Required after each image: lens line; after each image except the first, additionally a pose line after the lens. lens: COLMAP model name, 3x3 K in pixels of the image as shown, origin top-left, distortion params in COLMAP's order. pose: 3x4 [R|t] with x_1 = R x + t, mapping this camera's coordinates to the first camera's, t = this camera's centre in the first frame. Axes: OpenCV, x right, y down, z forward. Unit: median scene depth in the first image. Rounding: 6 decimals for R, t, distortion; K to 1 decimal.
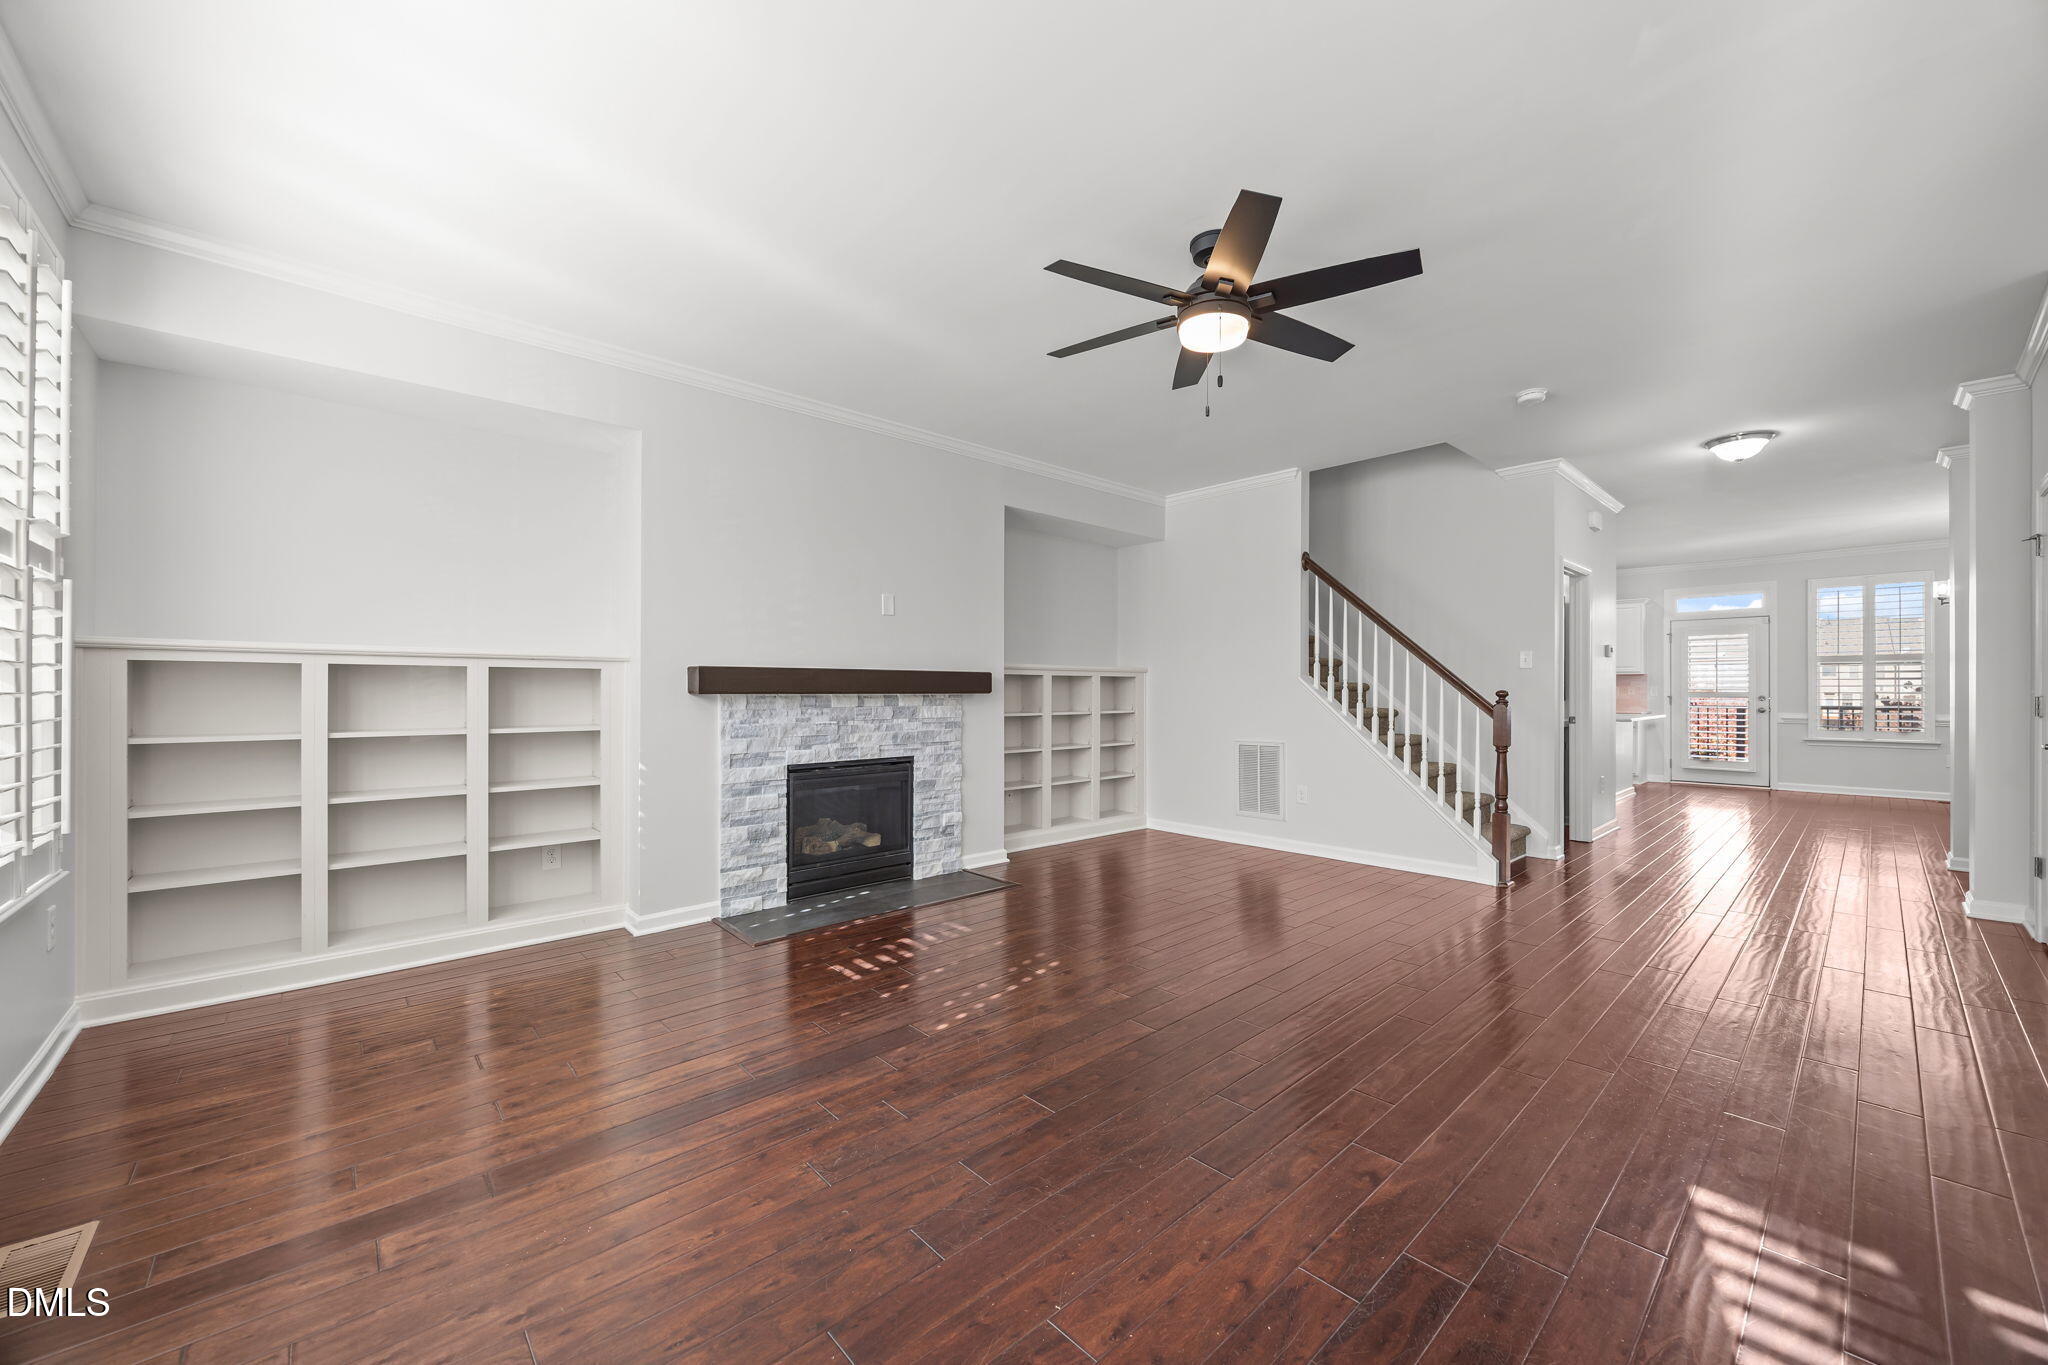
lens RADIAL K [[780.6, 0, 1033.0], [0, 780.6, 689.5], [0, 0, 1]] dist [-0.000806, 0.000287]
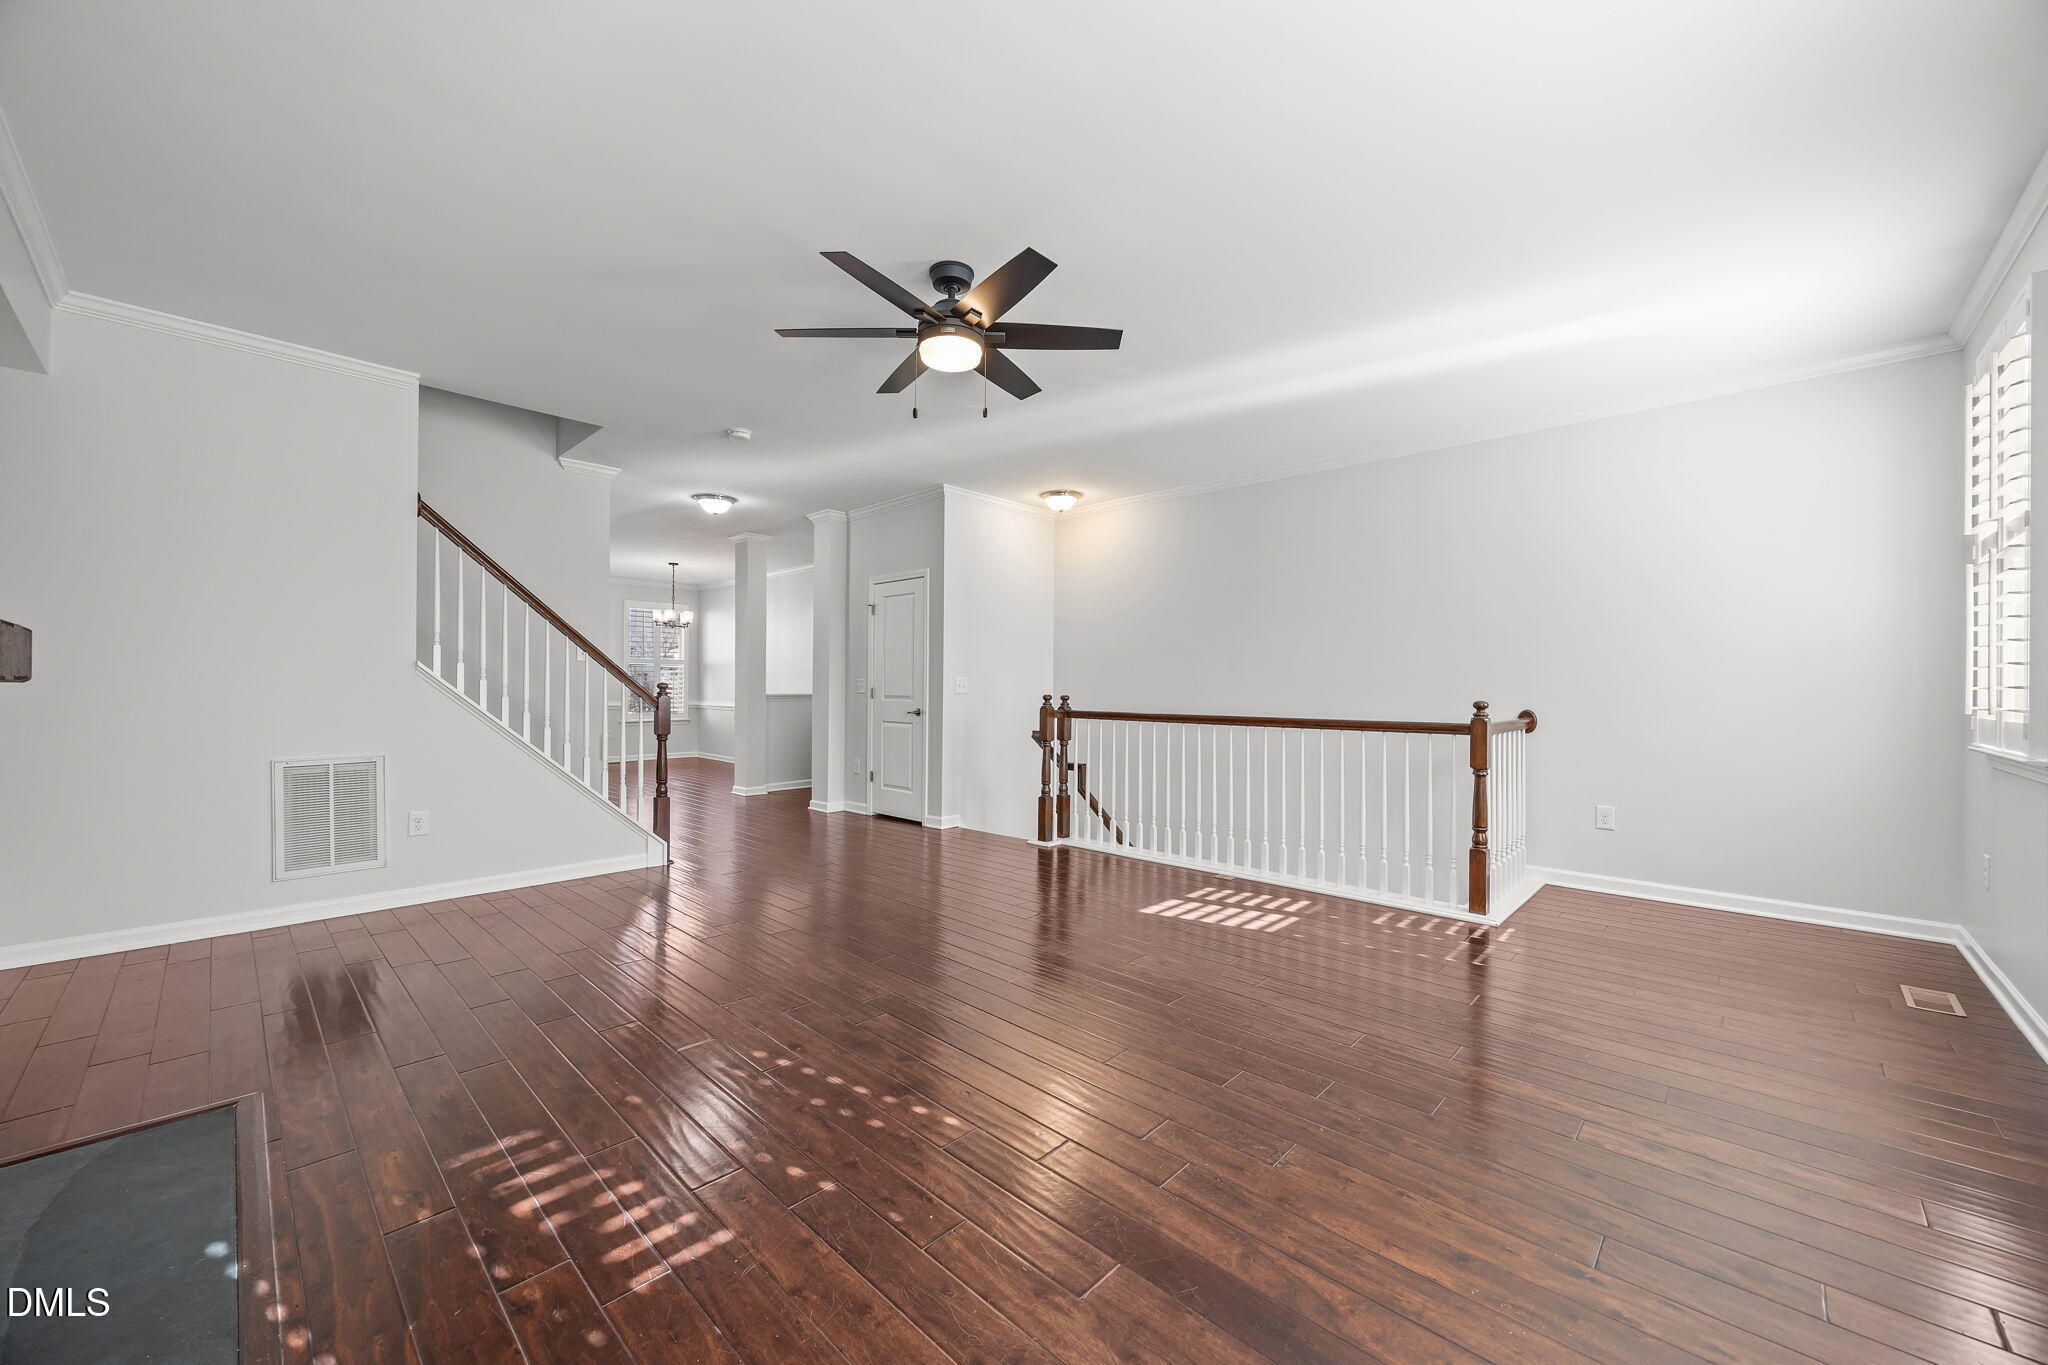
lens RADIAL K [[780.6, 0, 1033.0], [0, 780.6, 686.6], [0, 0, 1]] dist [-0.000806, 0.000287]
pose [[-0.076941, 0.000890, 0.997035, -0.681965], [-0.003957, 0.999991, -0.001198, 0.007202], [-0.997028, -0.004037, -0.076936, 0.759664]]
